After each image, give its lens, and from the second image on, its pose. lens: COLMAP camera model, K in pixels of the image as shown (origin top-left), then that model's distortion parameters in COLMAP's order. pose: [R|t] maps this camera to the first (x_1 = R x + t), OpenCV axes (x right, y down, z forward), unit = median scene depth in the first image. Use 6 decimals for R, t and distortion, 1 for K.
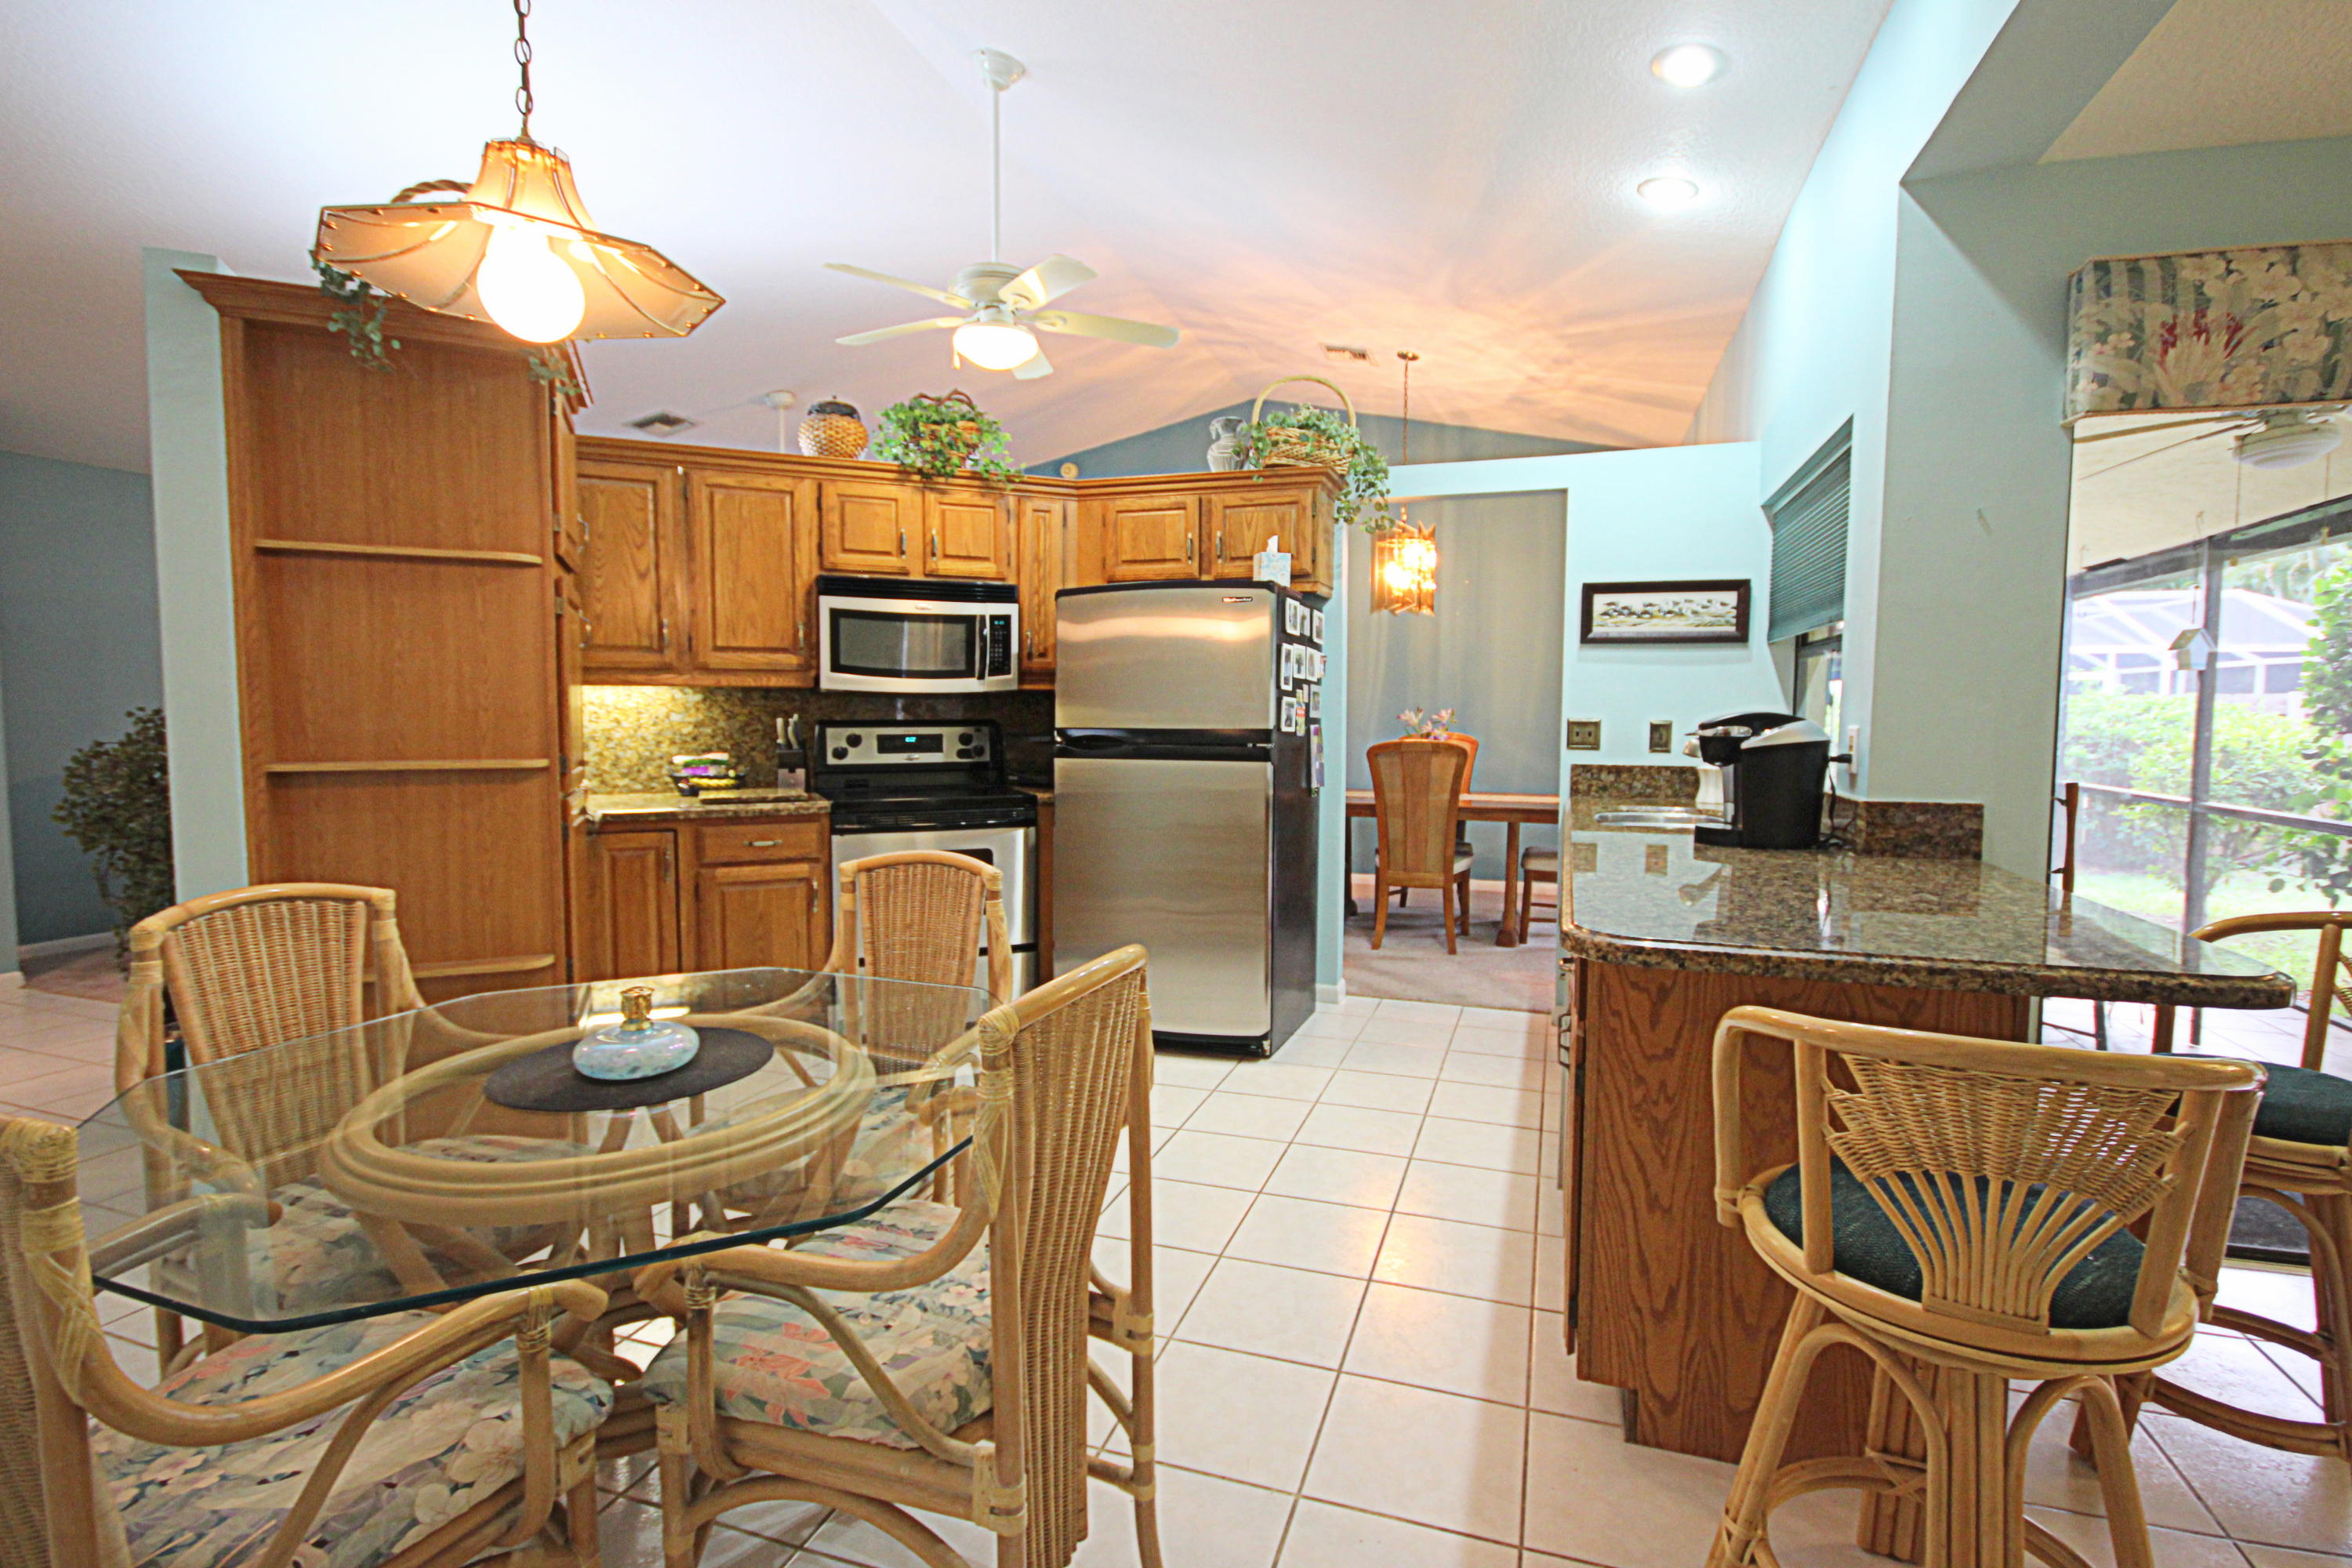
lens RADIAL K [[1093.8, 0, 1195.6], [0, 1093.8, 781.4], [0, 0, 1]] dist [-0.000443, -0.003527]
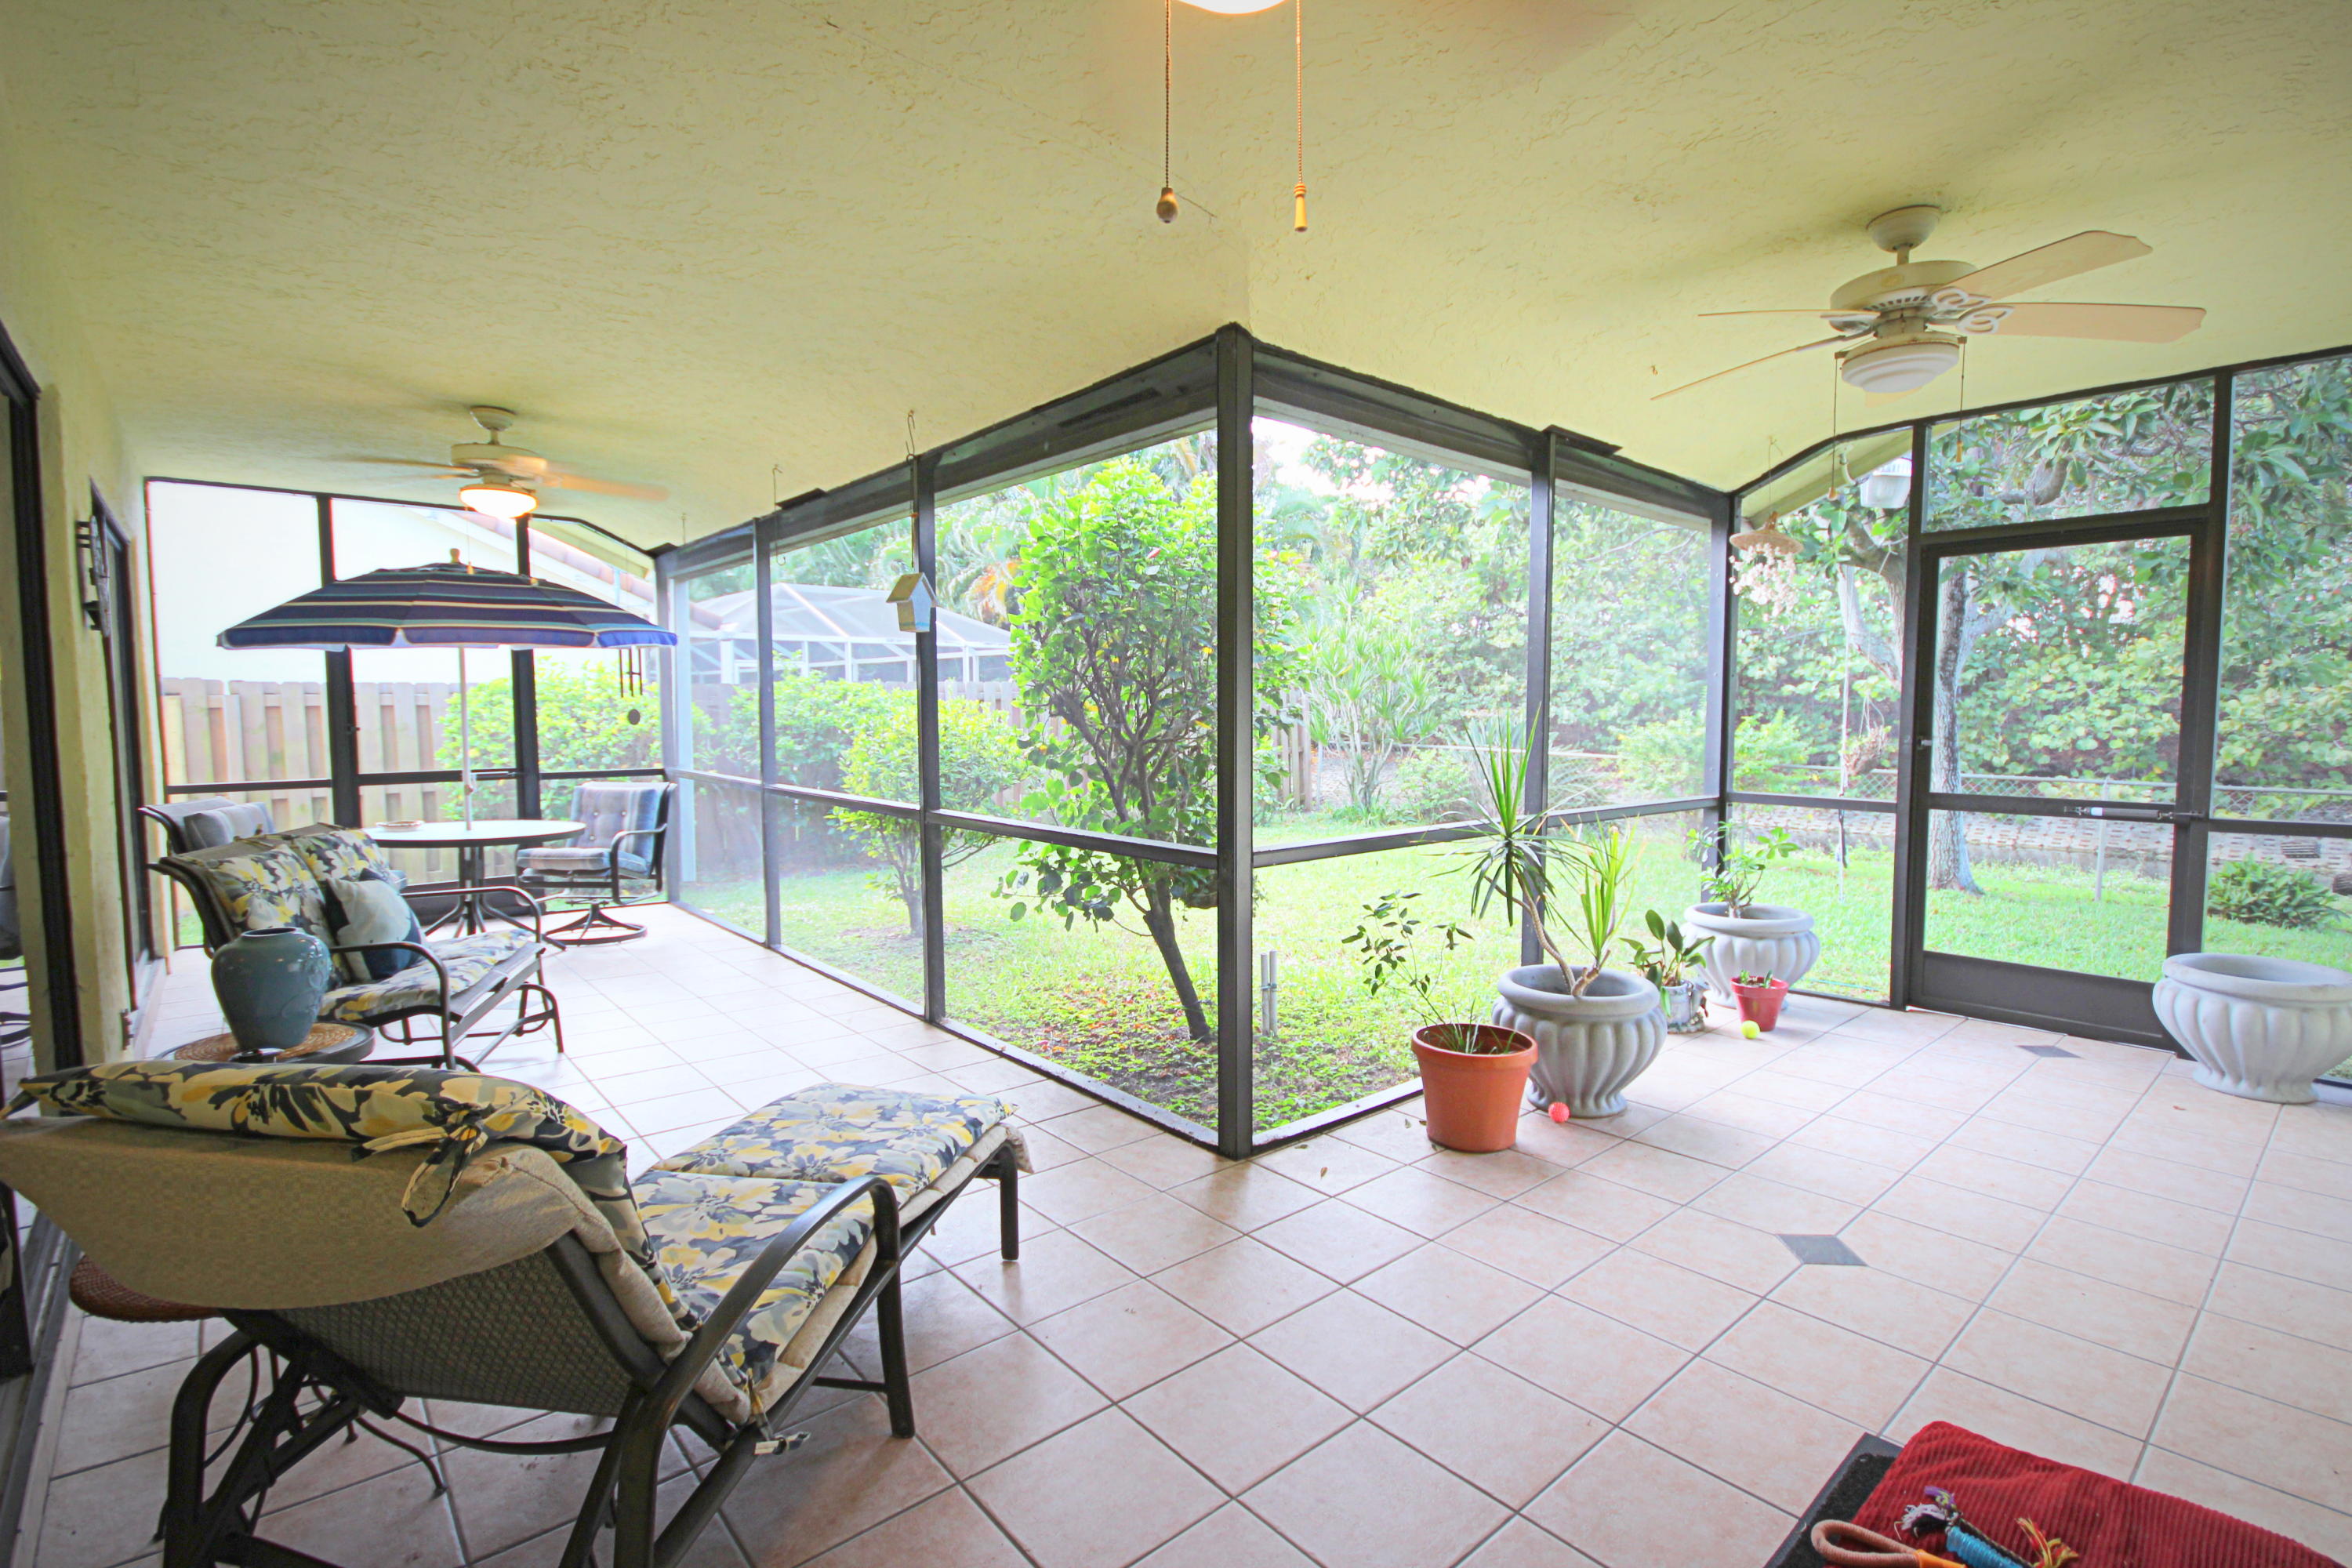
lens RADIAL K [[1093.8, 0, 1195.6], [0, 1093.8, 781.4], [0, 0, 1]] dist [-0.000443, -0.003527]
pose [[0.504009, -0.065841, 0.861185, 0.349695], [0.061806, 0.997283, 0.040074, -0.018988], [-0.861484, 0.033029, 0.506709, 0.442697]]
